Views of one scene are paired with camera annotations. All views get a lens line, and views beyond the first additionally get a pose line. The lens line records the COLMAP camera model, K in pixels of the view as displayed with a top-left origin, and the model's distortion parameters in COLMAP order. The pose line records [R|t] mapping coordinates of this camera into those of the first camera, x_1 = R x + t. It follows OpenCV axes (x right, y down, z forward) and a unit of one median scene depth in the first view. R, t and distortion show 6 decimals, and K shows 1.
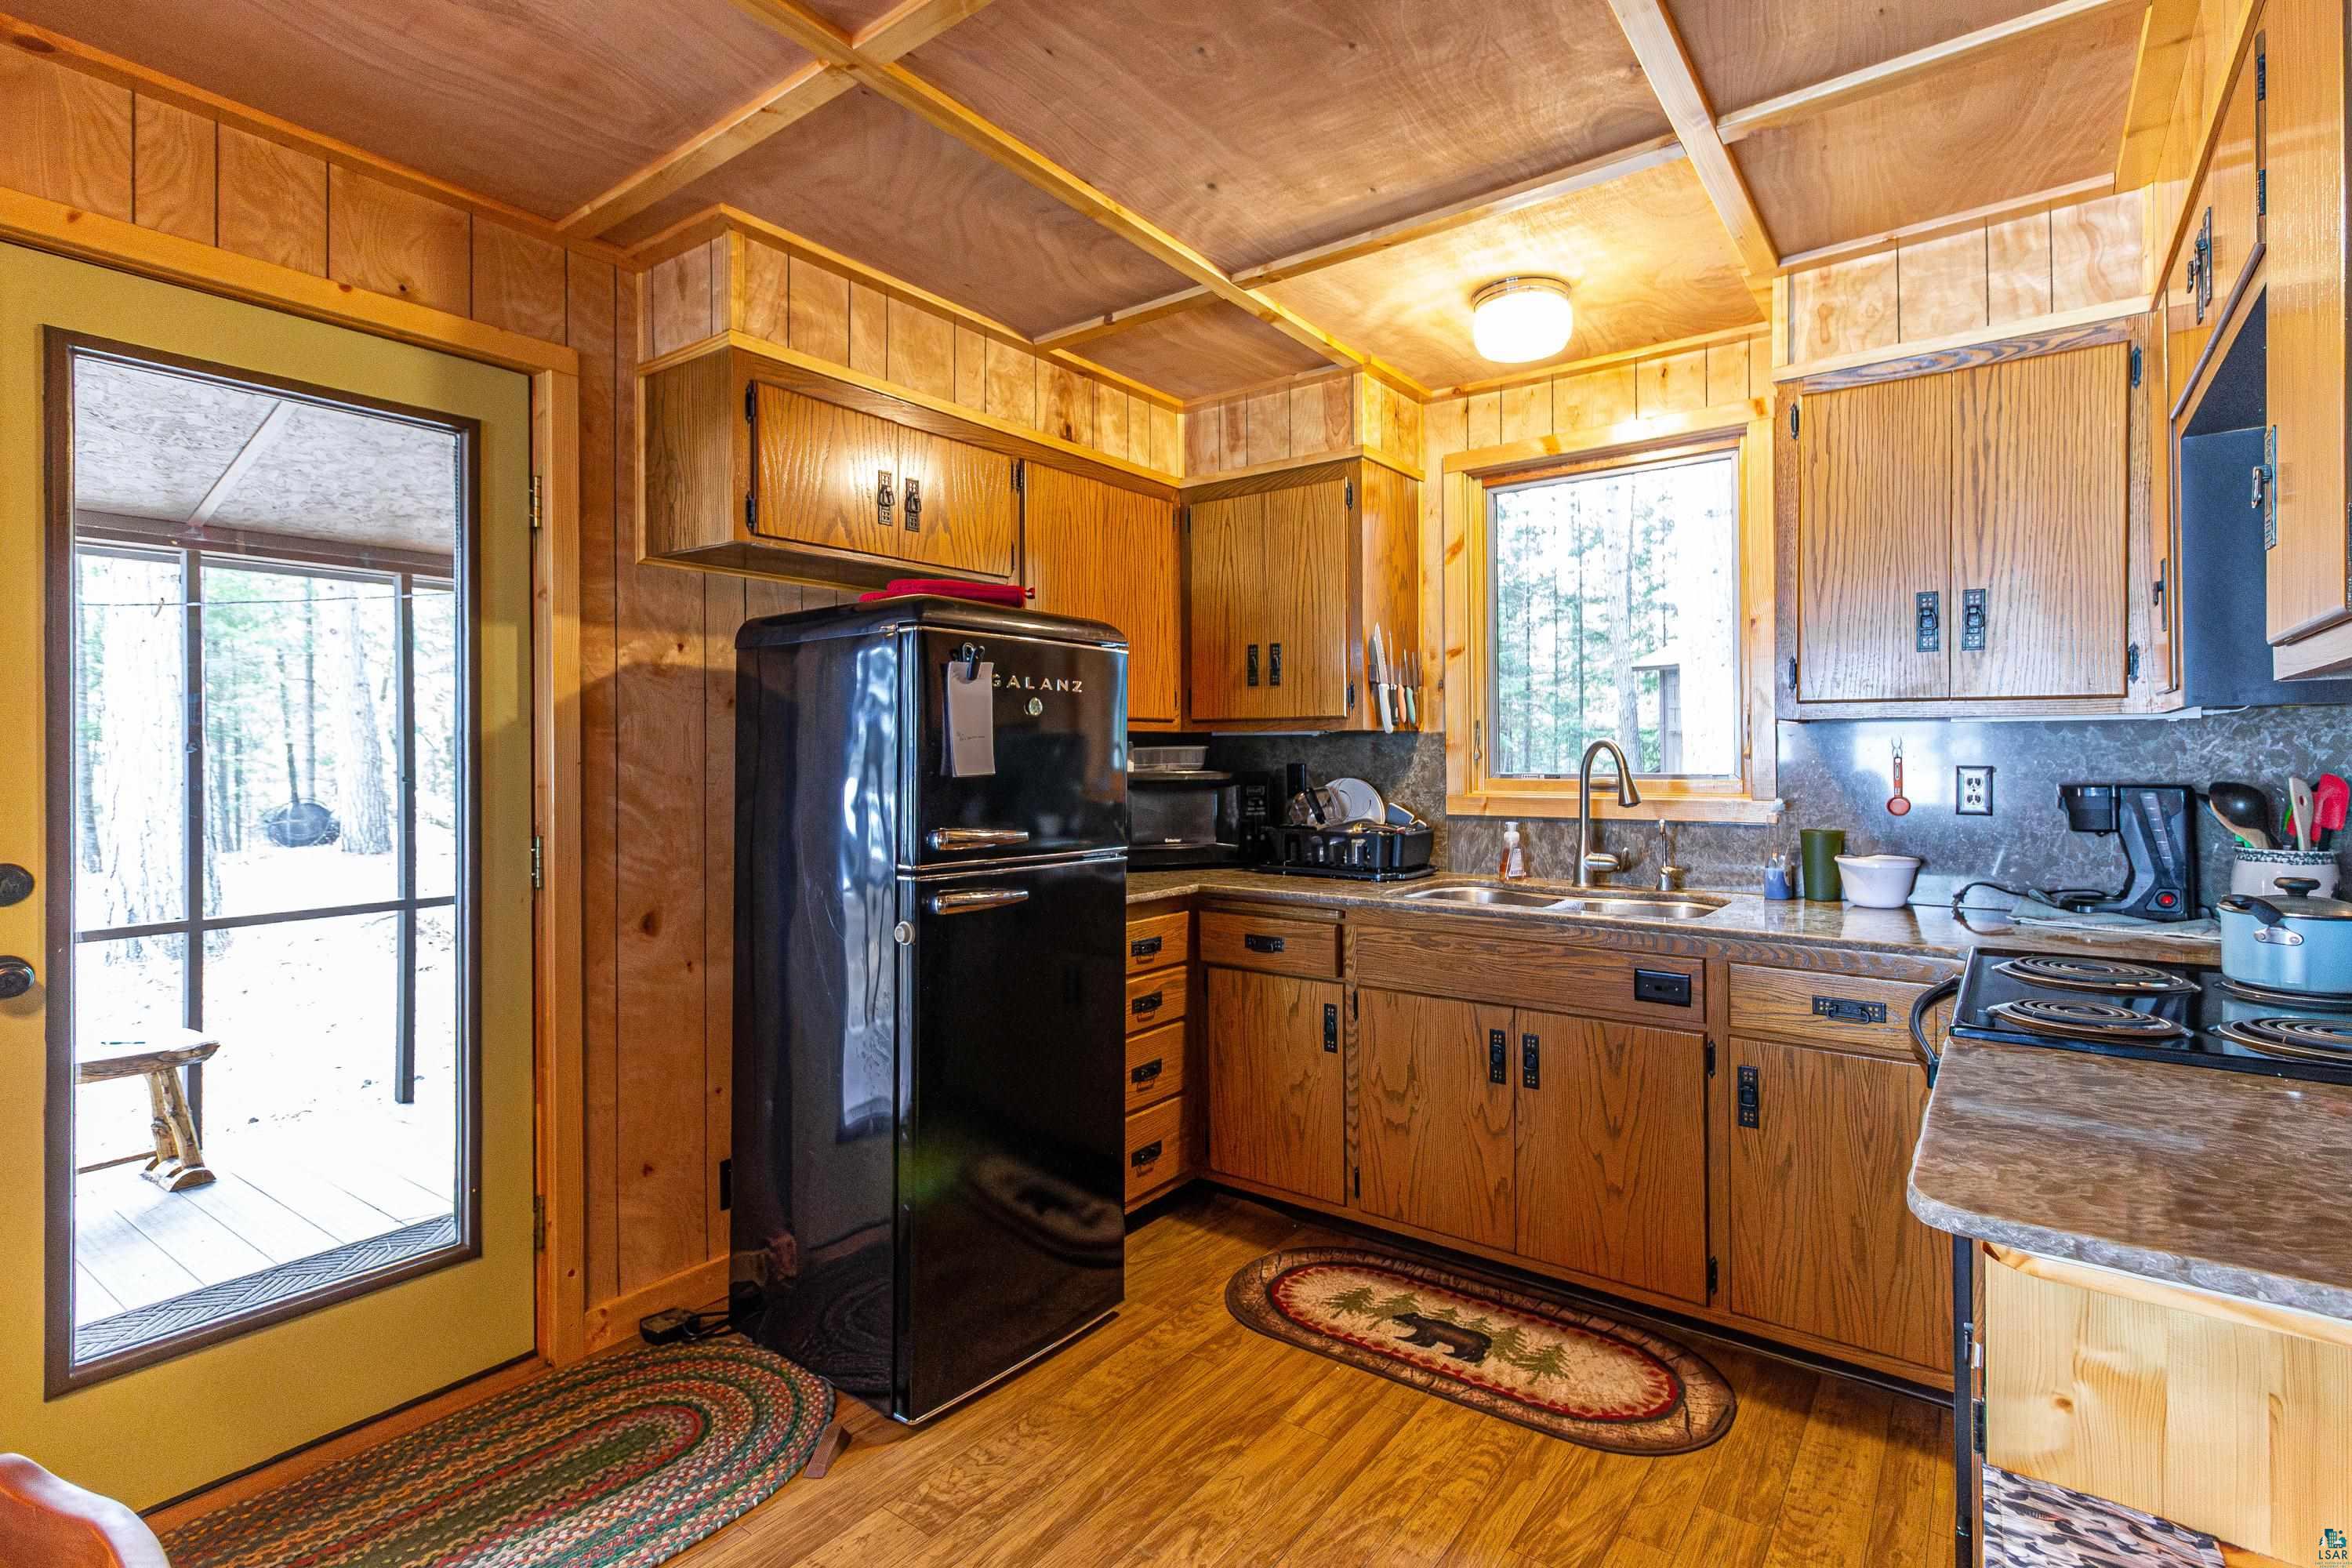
lens RADIAL K [[1111.4, 0, 1176.8], [0, 1111.4, 772.8], [0, 0, 1]] dist [0.000637, -0.000168]
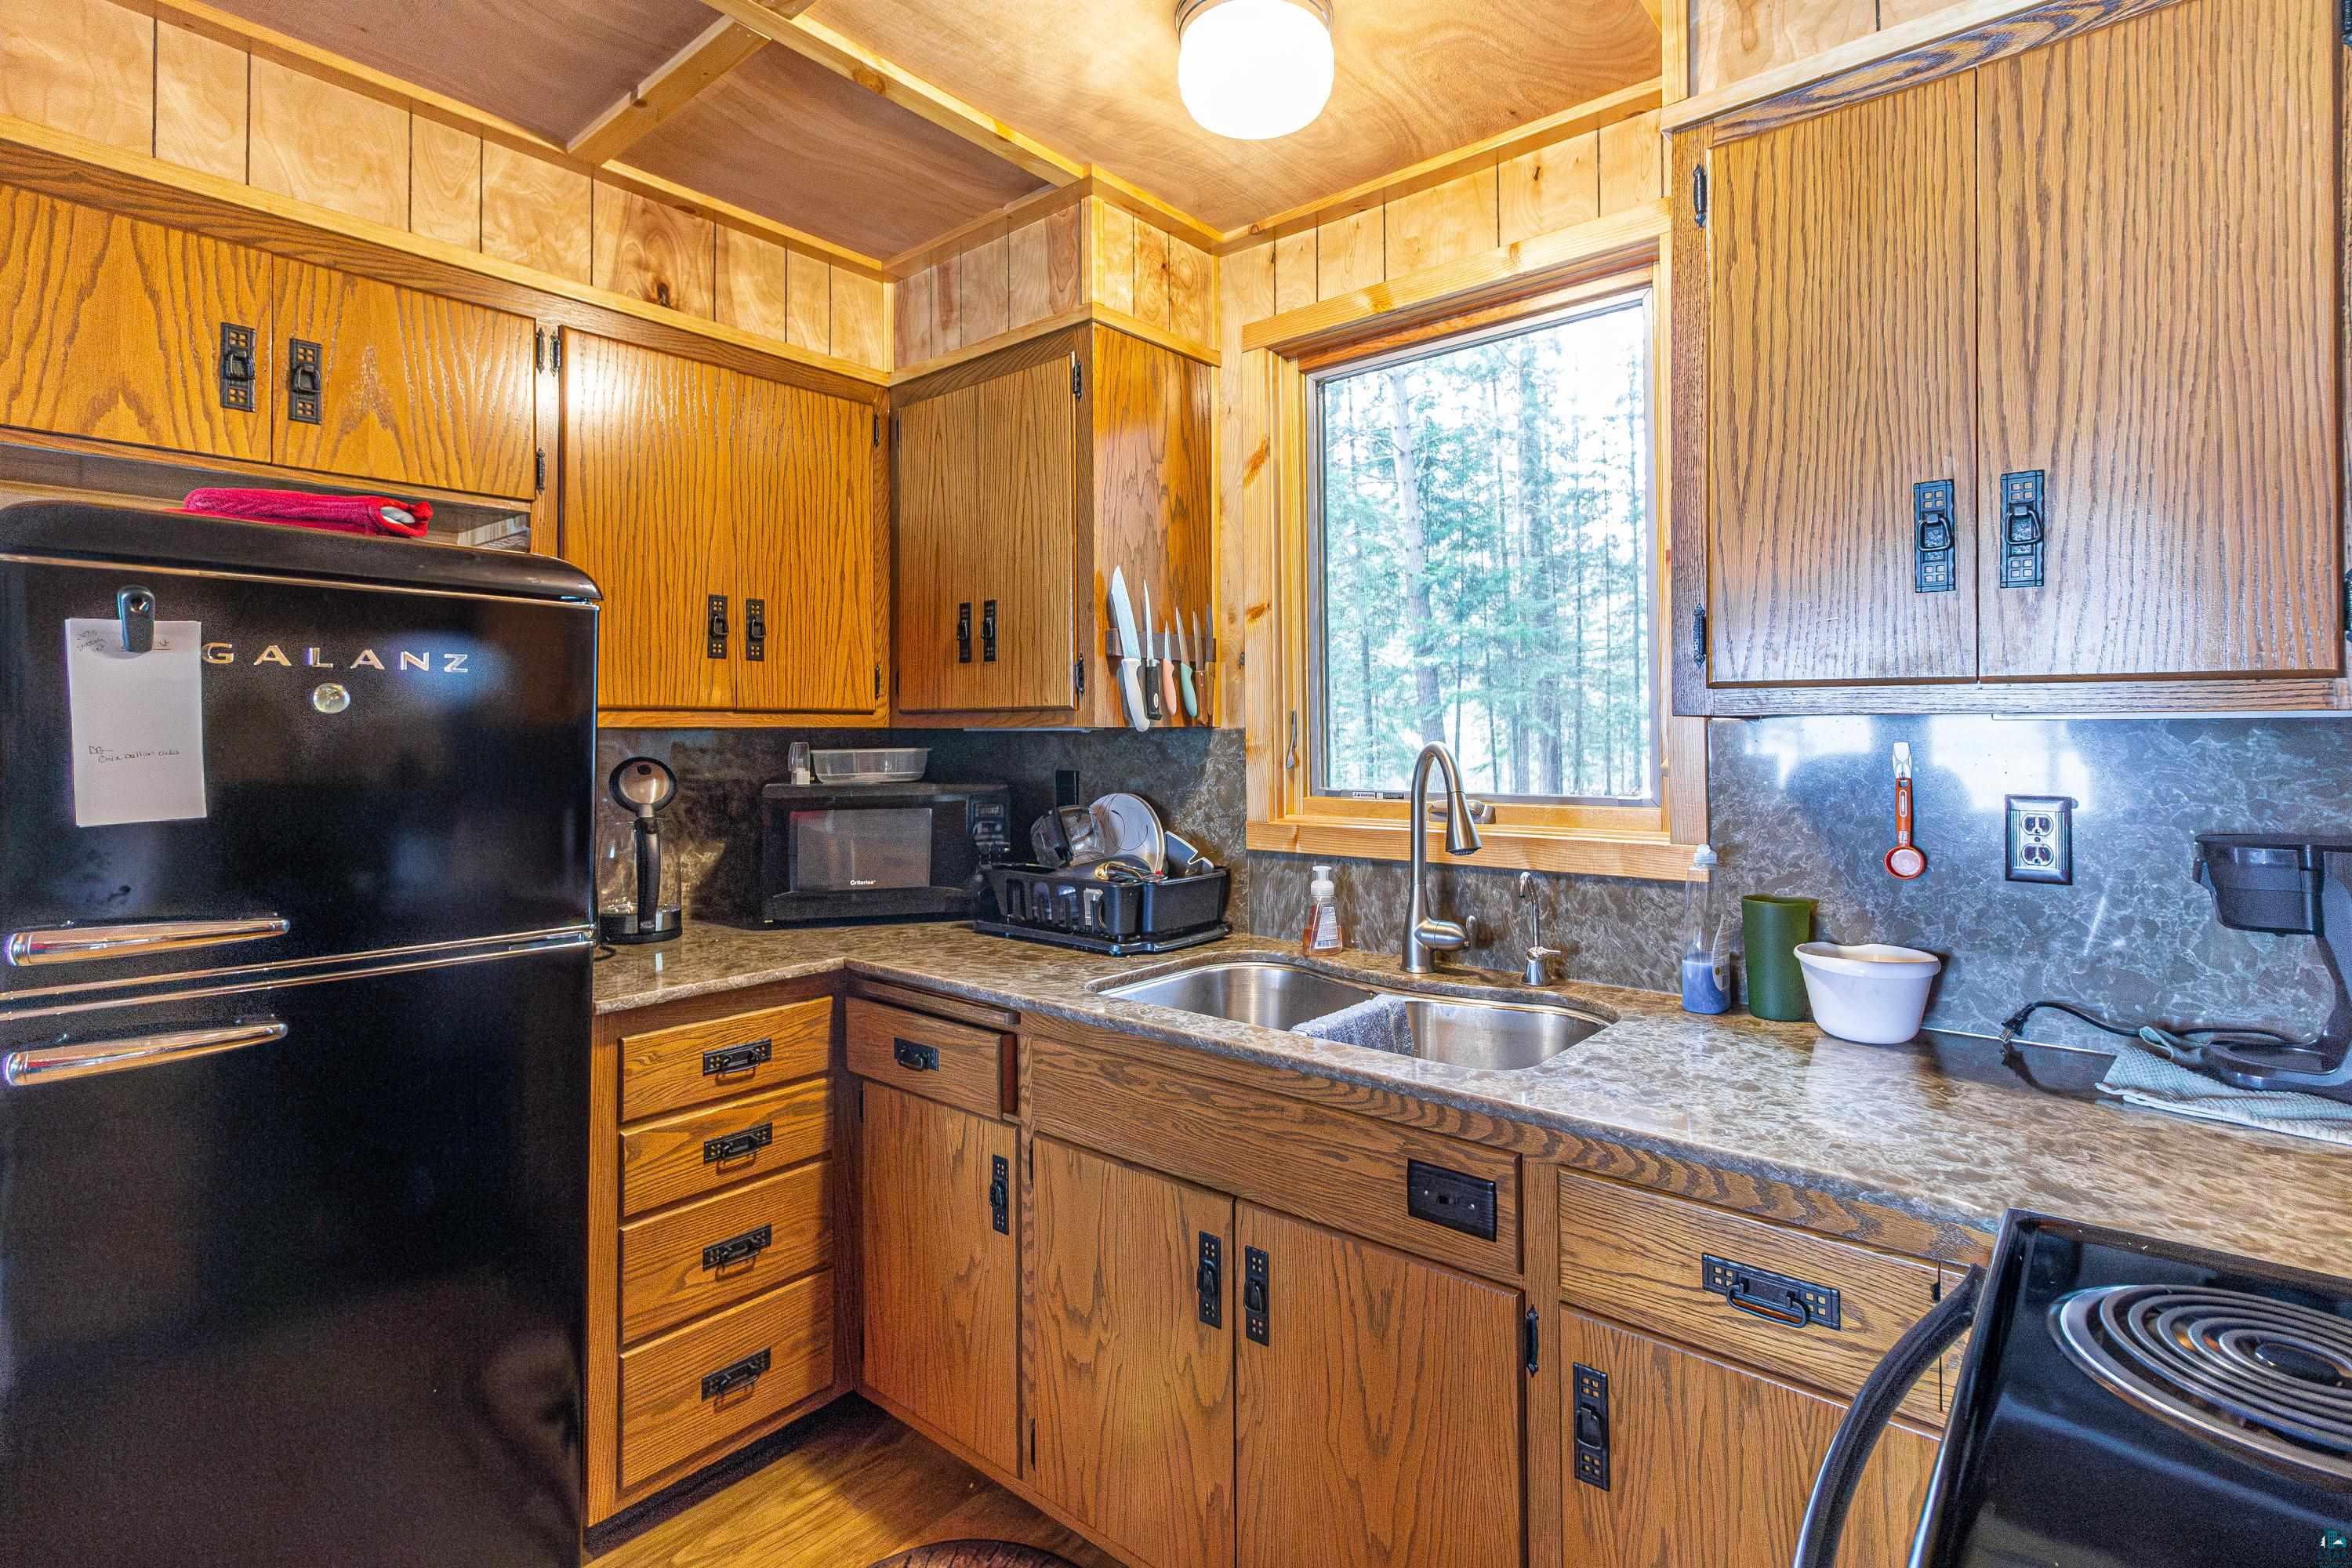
lens RADIAL K [[1111.4, 0, 1182.5], [0, 1111.4, 733.5], [0, 0, 1]] dist [0.000637, -0.000168]
pose [[0.998110, -0.000290, -0.061451, 0.283017], [-0.000693, 0.999872, -0.015976, -0.026018], [0.061447, 0.015988, 0.997982, 0.362968]]
